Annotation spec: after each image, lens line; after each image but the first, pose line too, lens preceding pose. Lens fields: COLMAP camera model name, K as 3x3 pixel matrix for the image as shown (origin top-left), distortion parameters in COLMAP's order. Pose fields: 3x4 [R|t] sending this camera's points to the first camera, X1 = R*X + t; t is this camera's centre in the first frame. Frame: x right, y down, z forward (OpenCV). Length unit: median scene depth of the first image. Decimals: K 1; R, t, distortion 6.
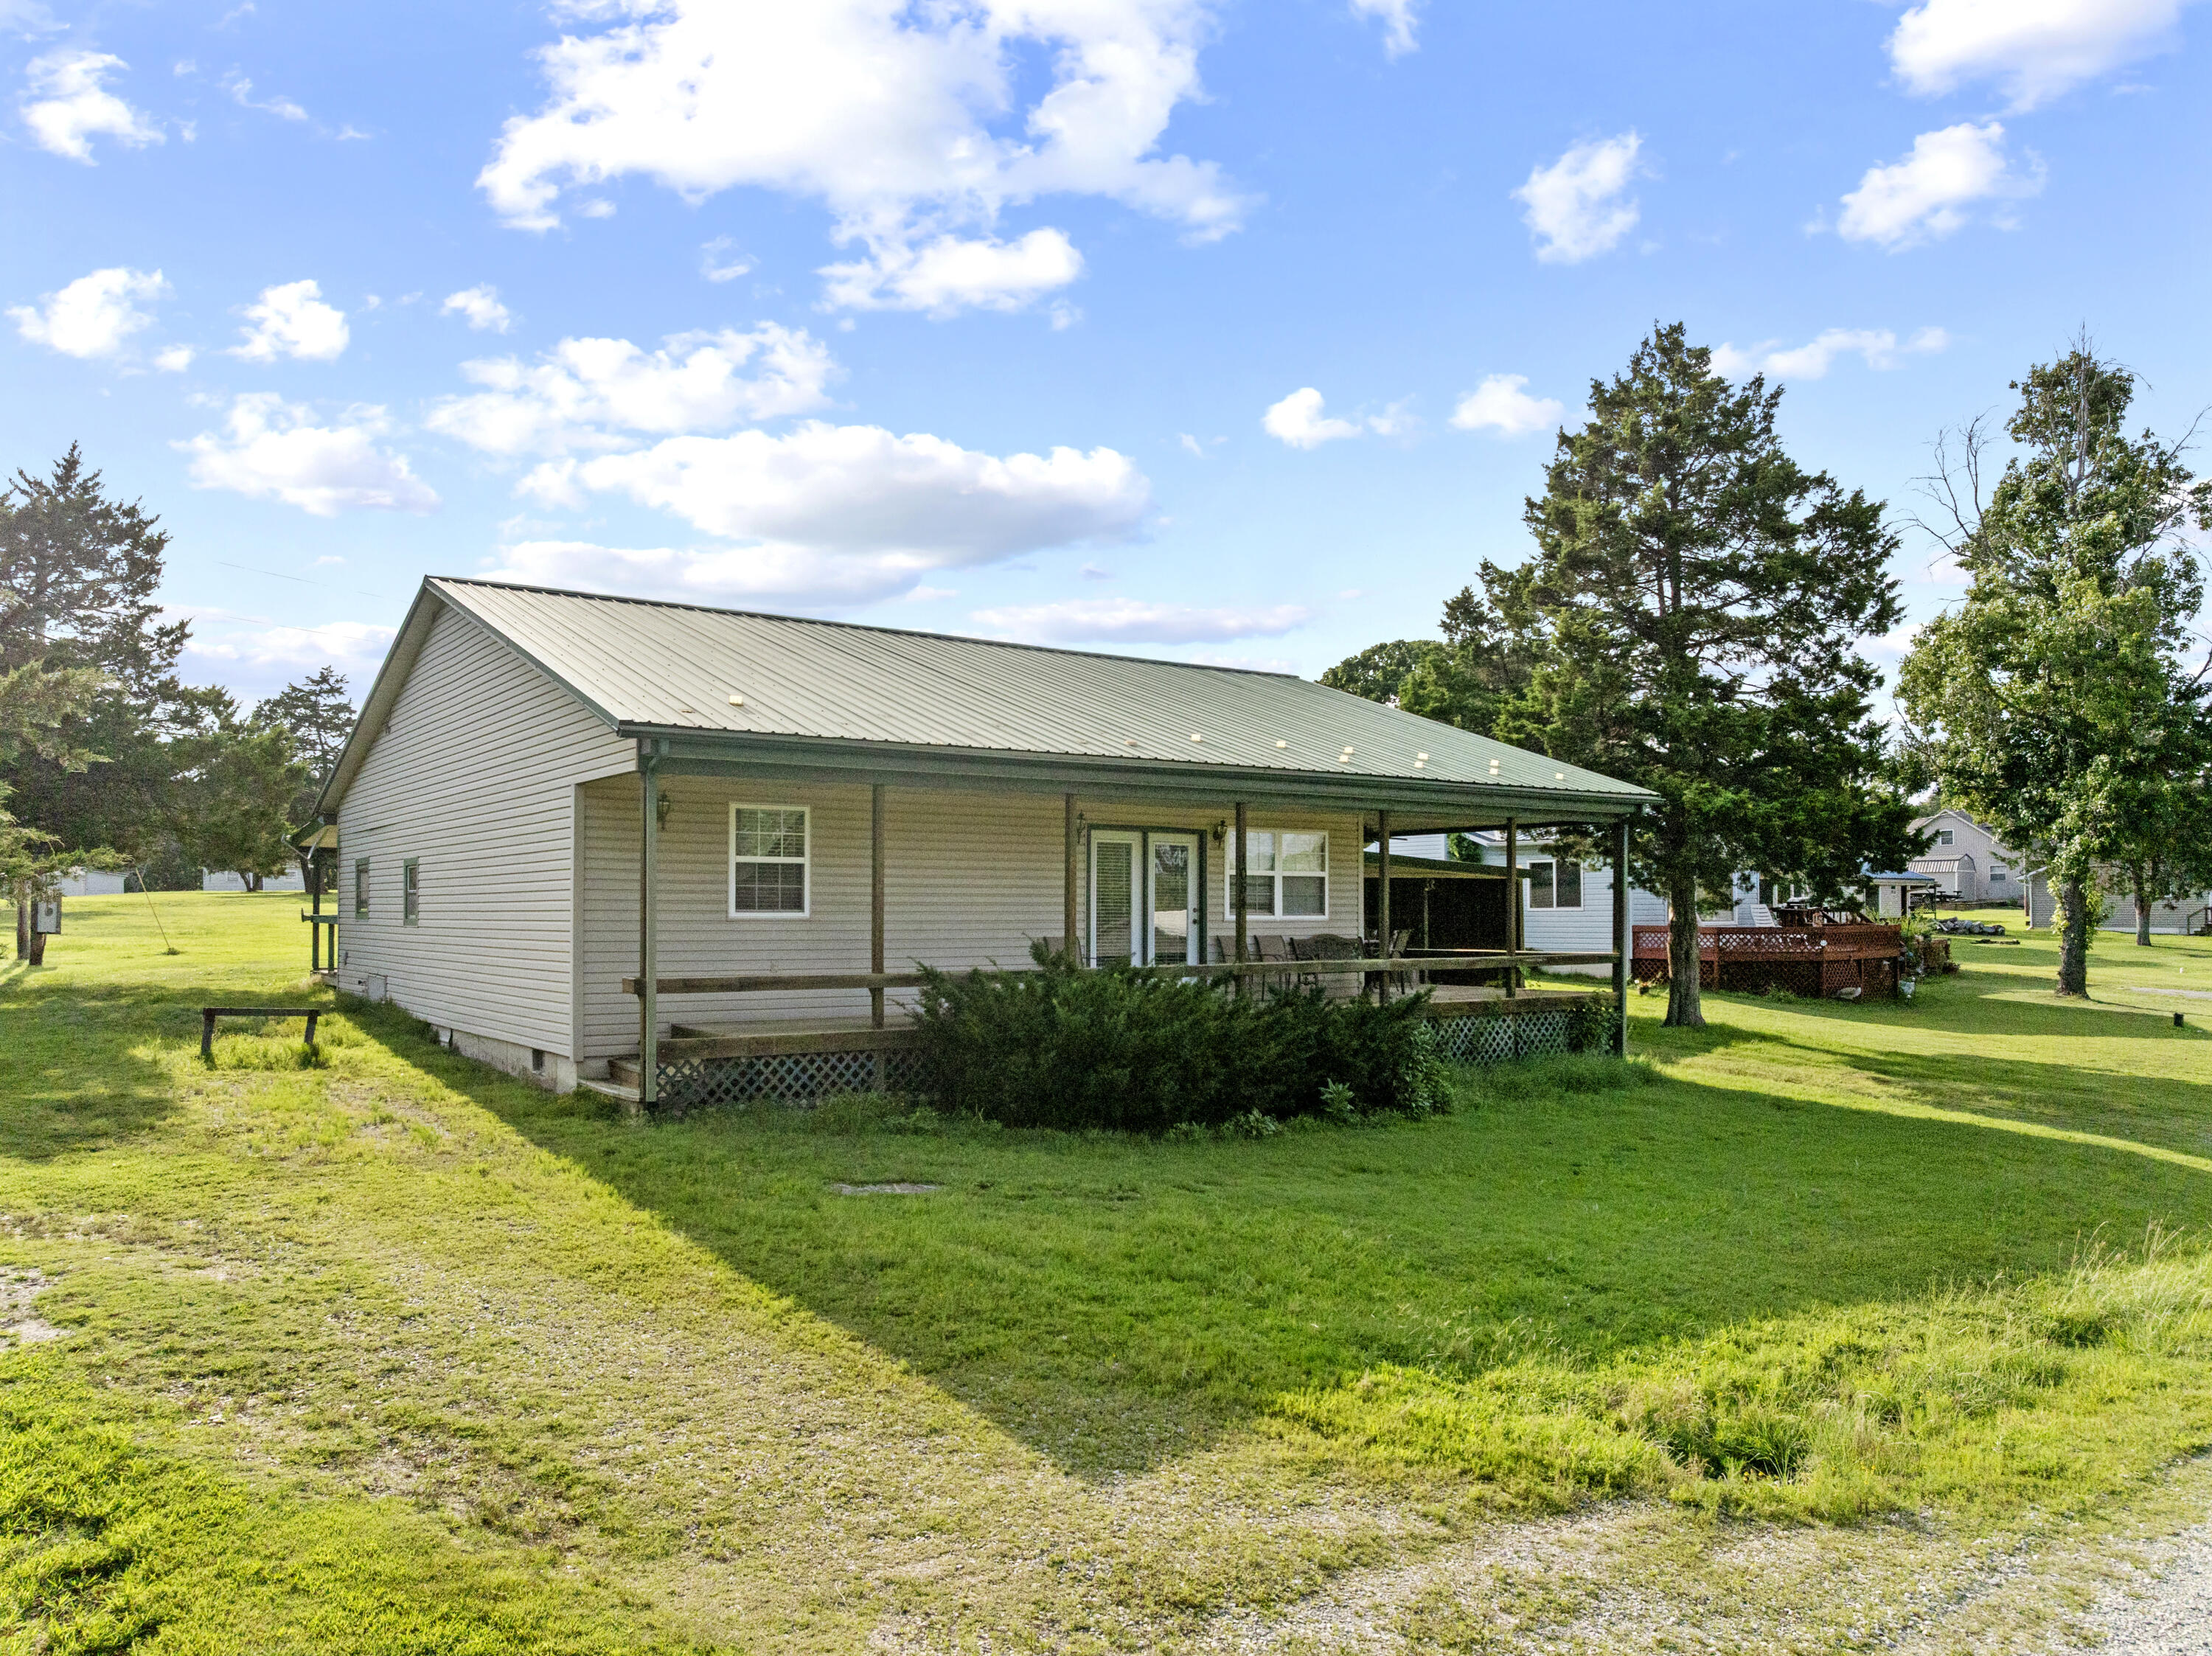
lens RADIAL K [[1550.1, 0, 1106.0], [0, 1550.1, 828.0], [0, 0, 1]] dist [0.001320, 0.000090]
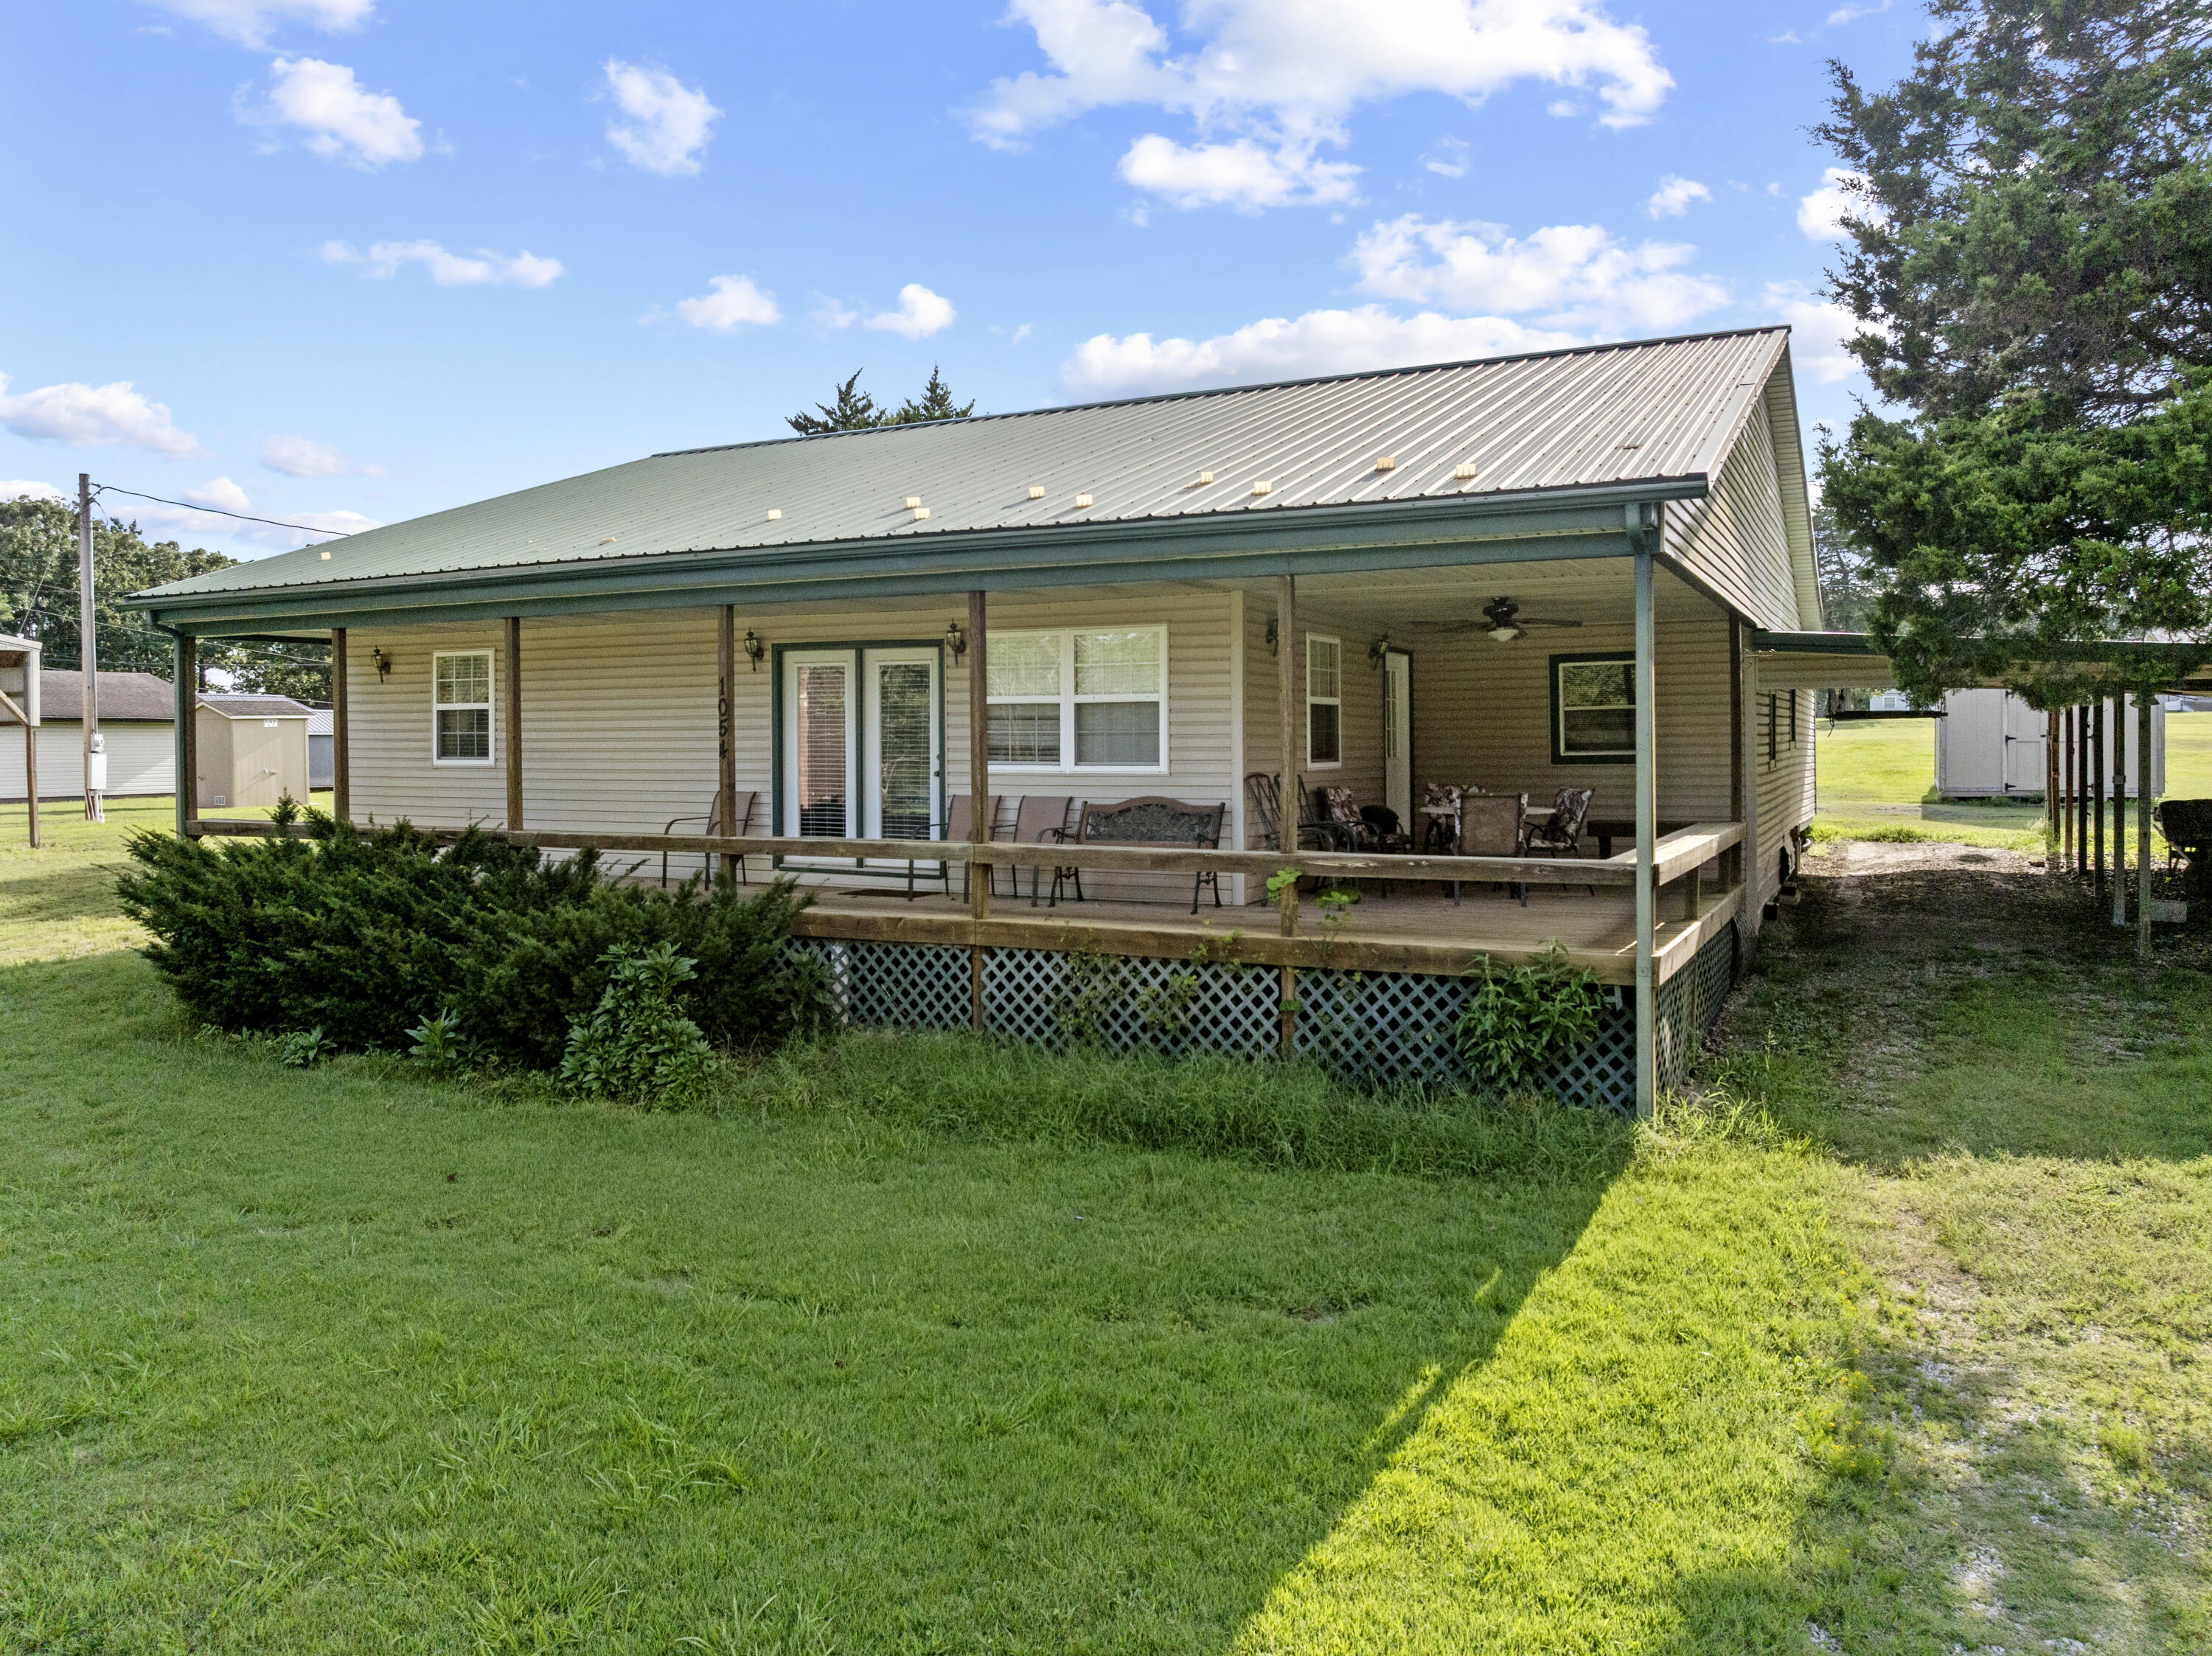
lens RADIAL K [[1550.1, 0, 1106.0], [0, 1550.1, 828.0], [0, 0, 1]] dist [0.001320, 0.000090]
pose [[0.449249, 0.038632, -0.892571, 0.695967], [0.045687, 0.996764, 0.066137, 0.041533], [0.892238, -0.070490, 0.446030, 0.751059]]
